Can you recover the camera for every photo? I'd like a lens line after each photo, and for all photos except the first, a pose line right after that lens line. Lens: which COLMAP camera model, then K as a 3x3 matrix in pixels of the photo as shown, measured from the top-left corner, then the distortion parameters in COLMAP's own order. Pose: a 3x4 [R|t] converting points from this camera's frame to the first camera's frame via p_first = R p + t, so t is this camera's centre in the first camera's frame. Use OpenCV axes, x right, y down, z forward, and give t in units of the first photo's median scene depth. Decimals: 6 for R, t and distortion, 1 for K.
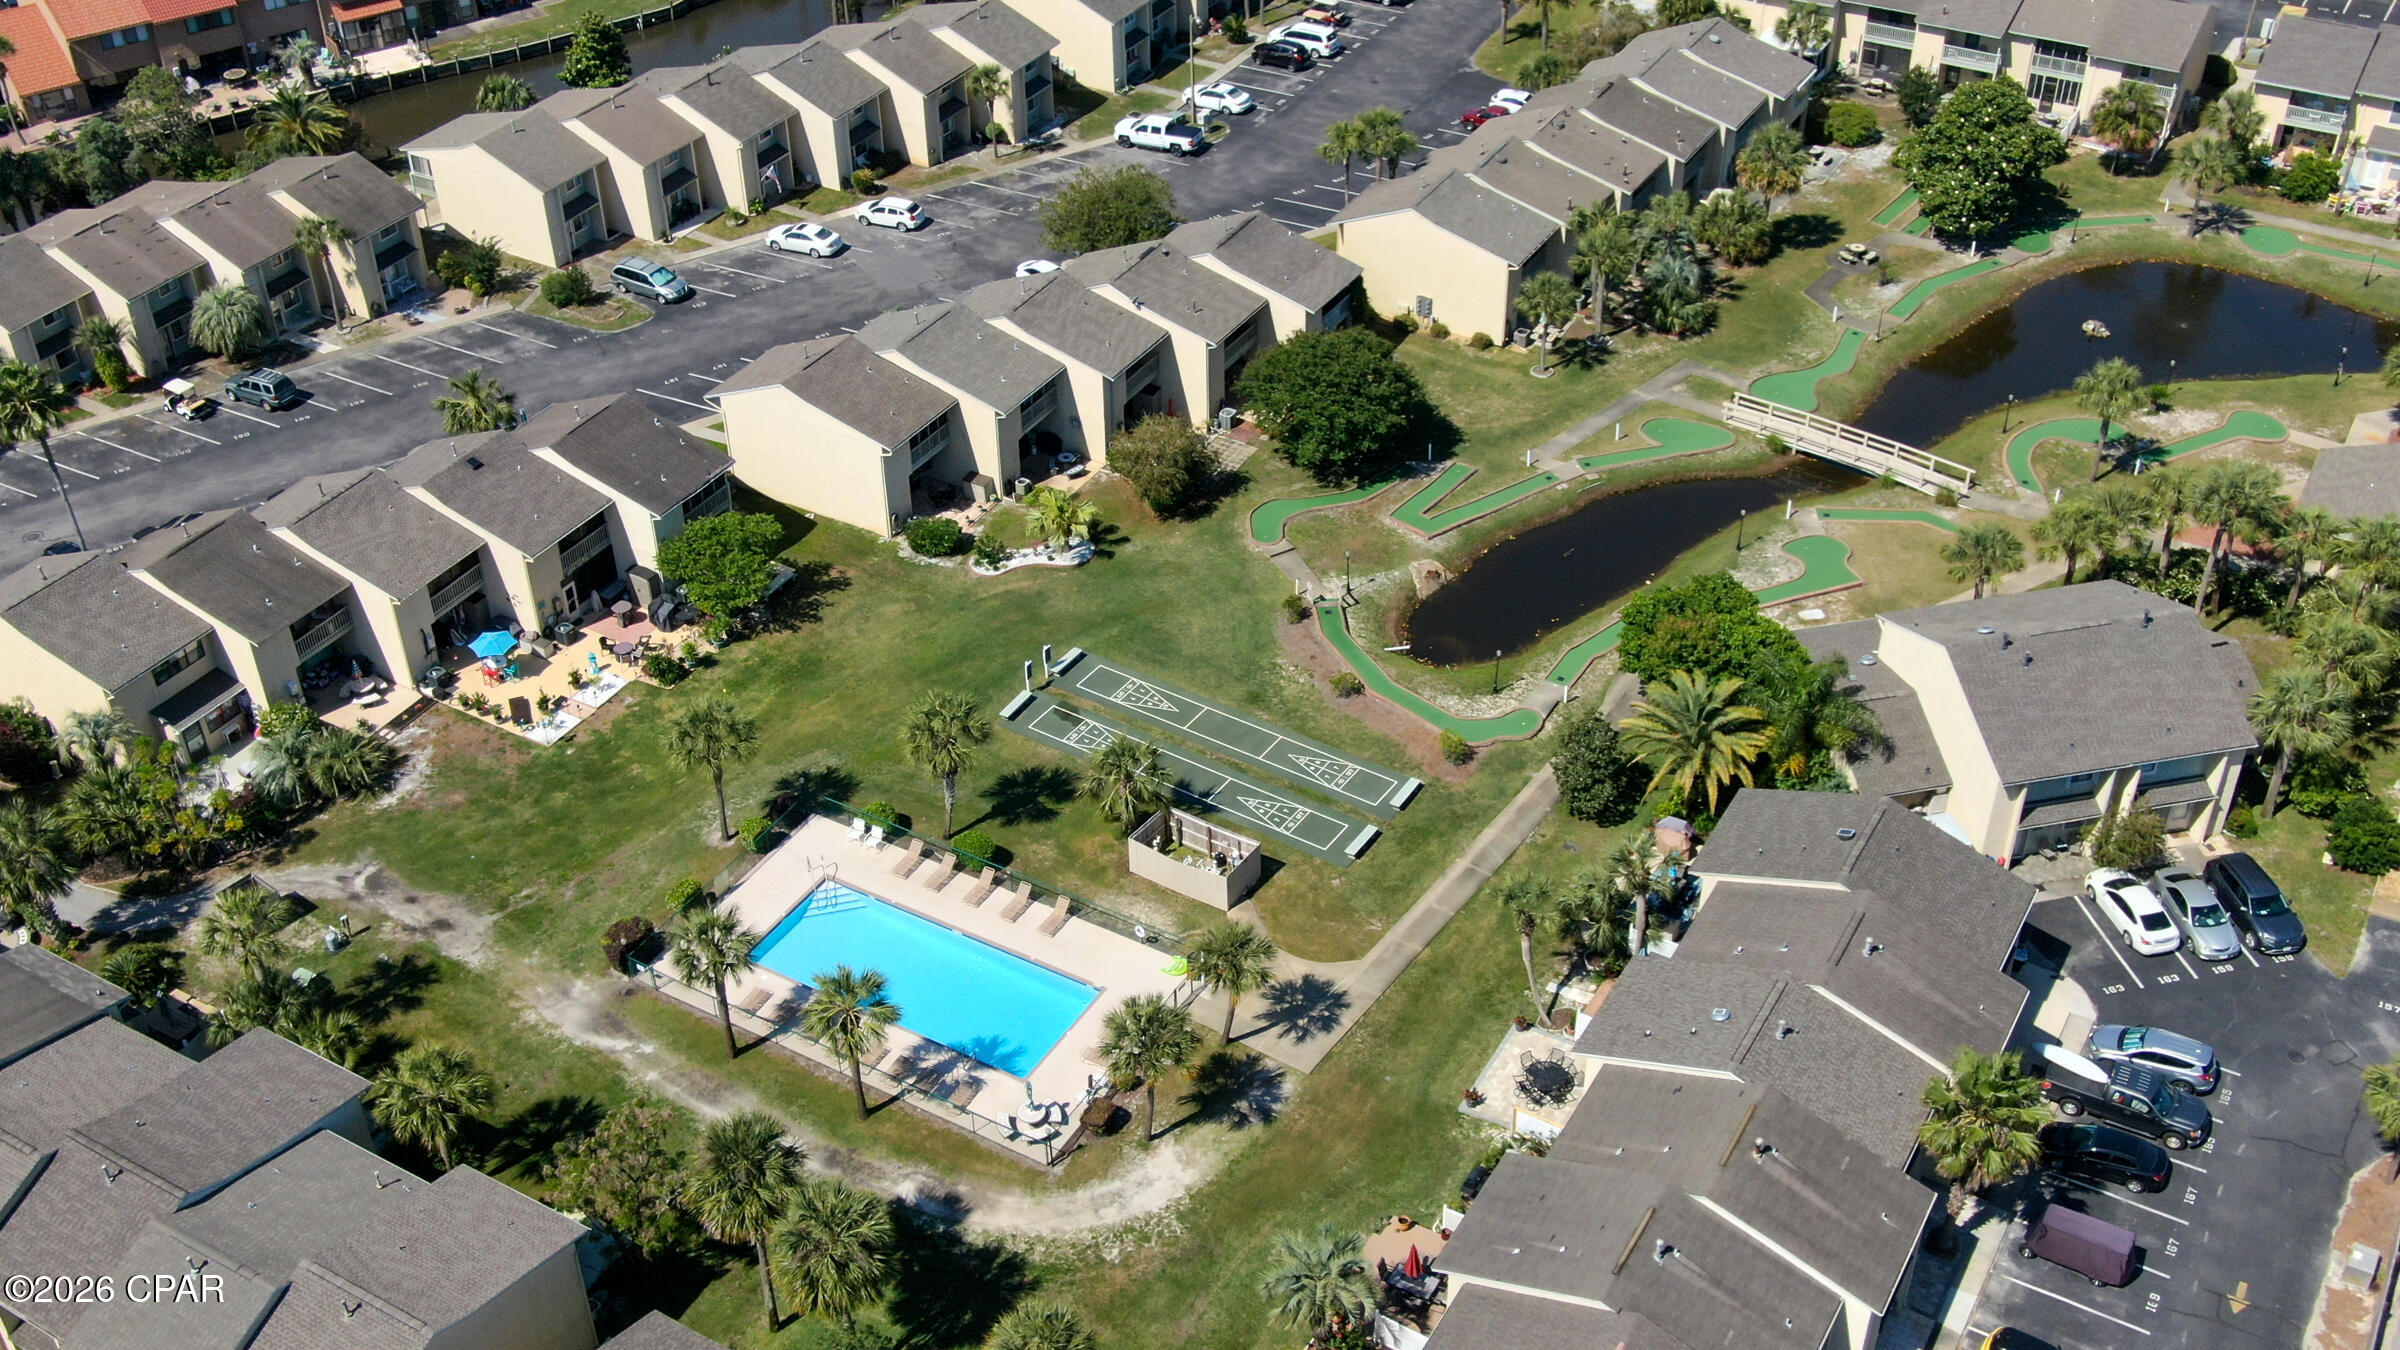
lens RADIAL K [[2509.6, 0, 1200.0], [0, 2509.6, 675.0], [0, 0, 1]] dist [-0.002143, 0.033091]
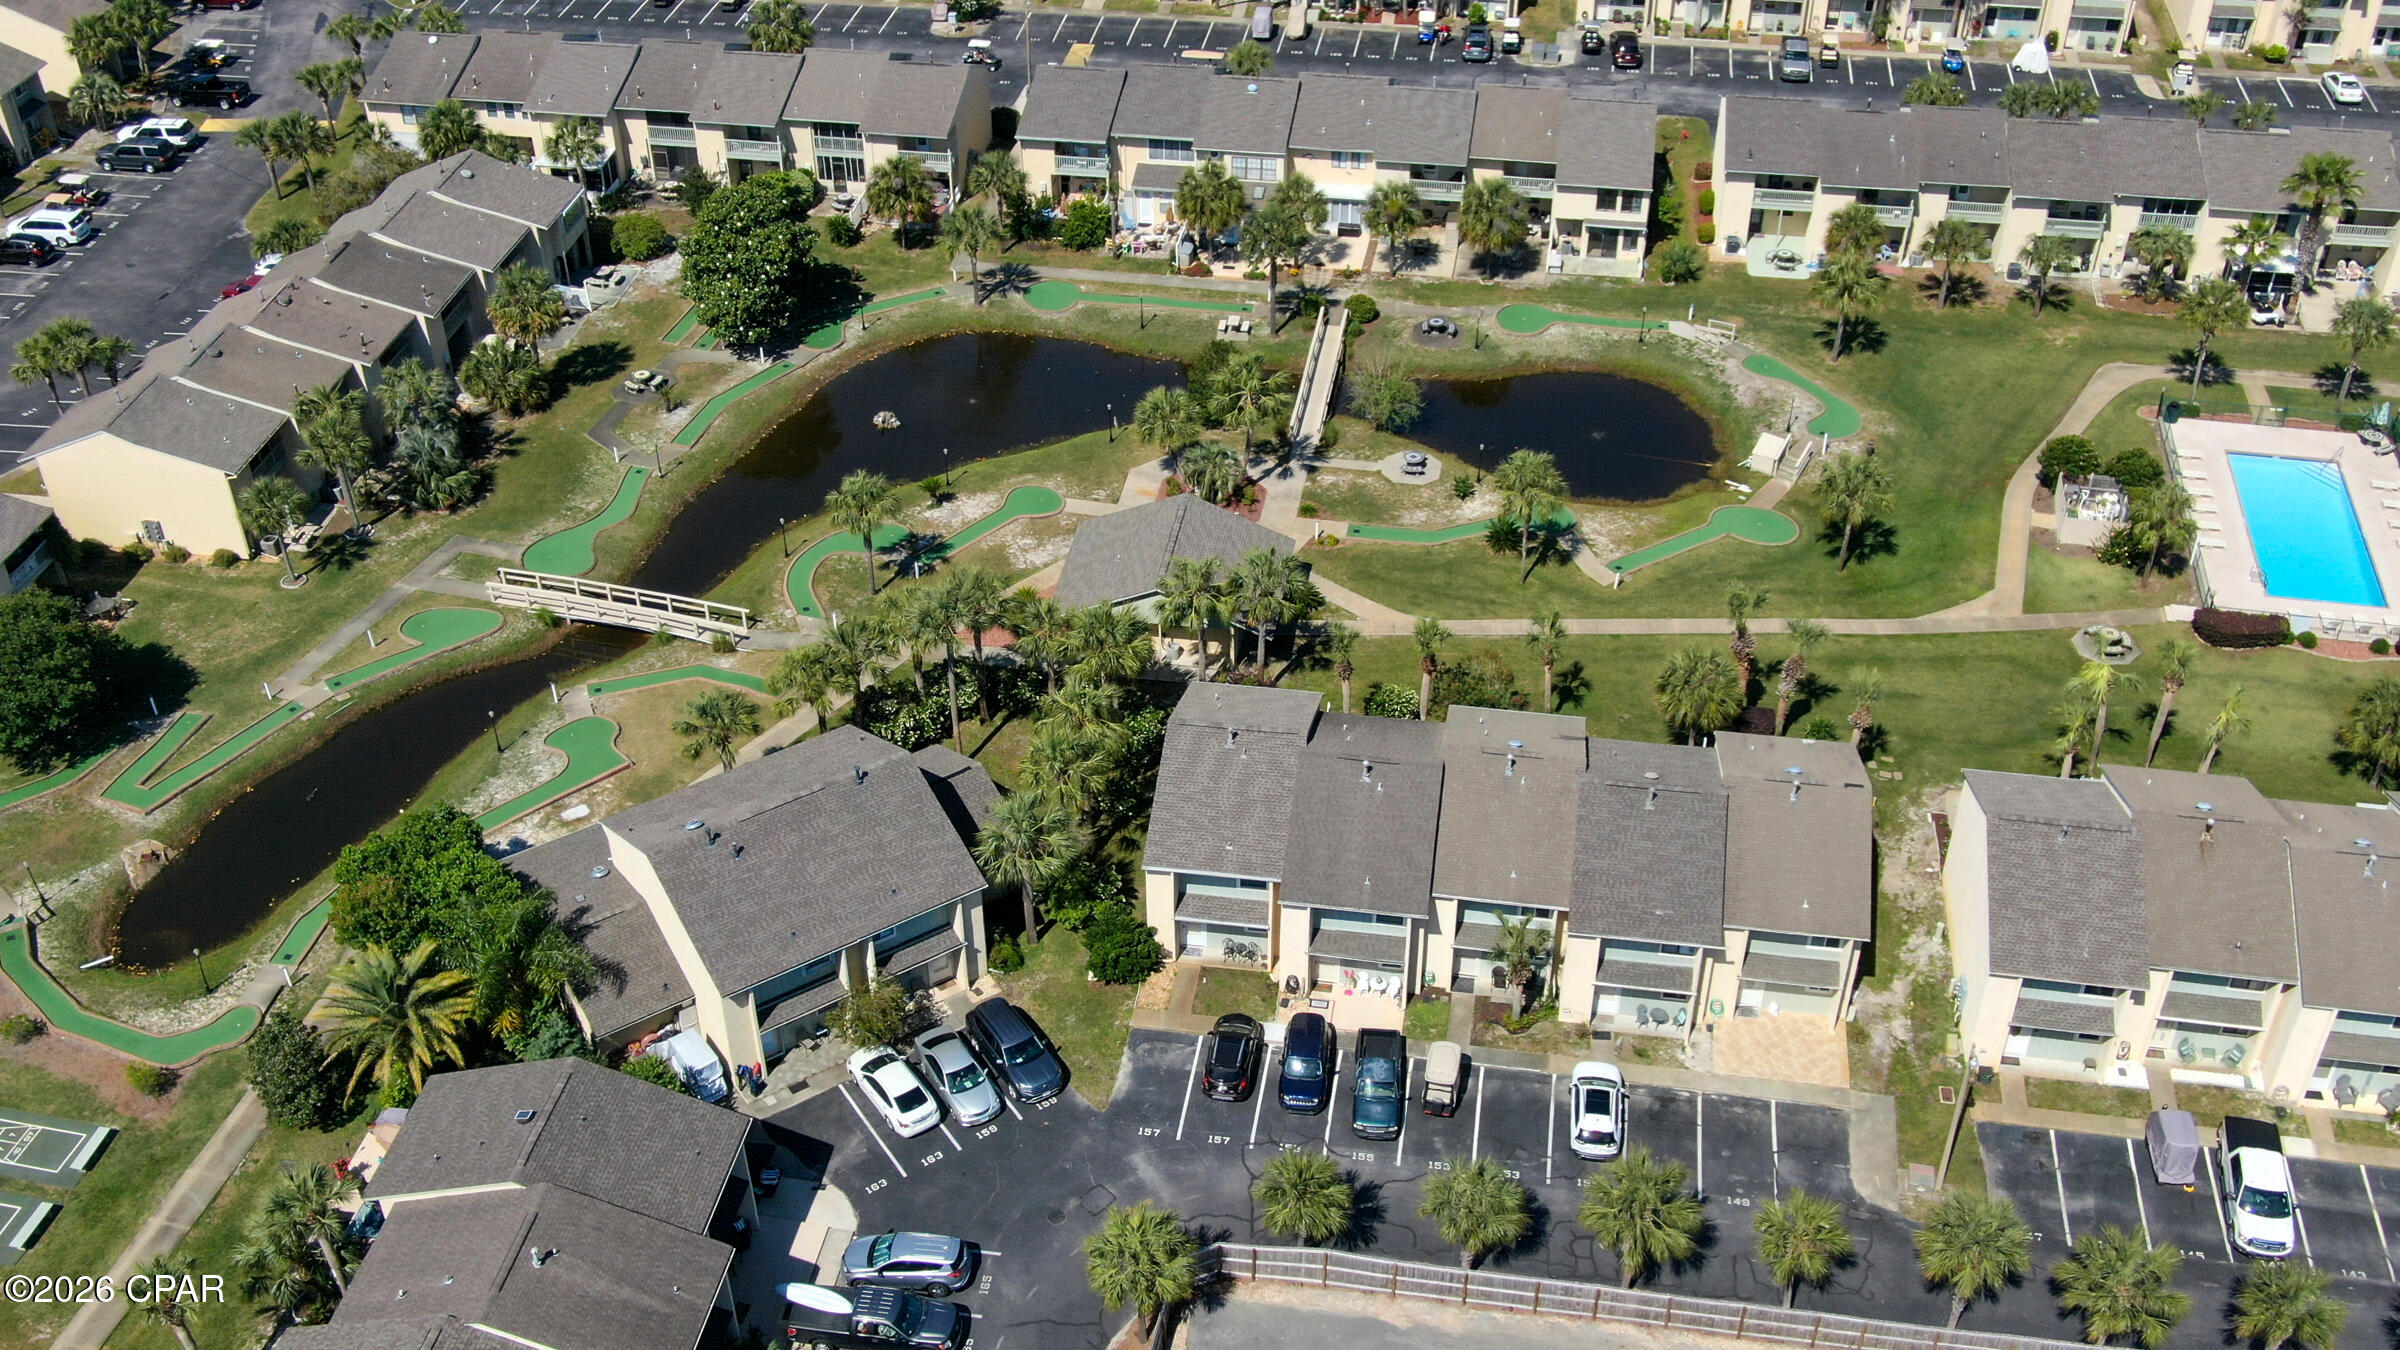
lens RADIAL K [[2404.9, 0, 1200.0], [0, 2404.9, 675.0], [0, 0, 1]] dist [-0.007911, 0.019298]
pose [[0.934200, -0.210028, 0.288372, 0.184237], [0.209581, 0.977241, 0.032796, -0.047020], [-0.288697, 0.029800, 0.956957, 0.070726]]
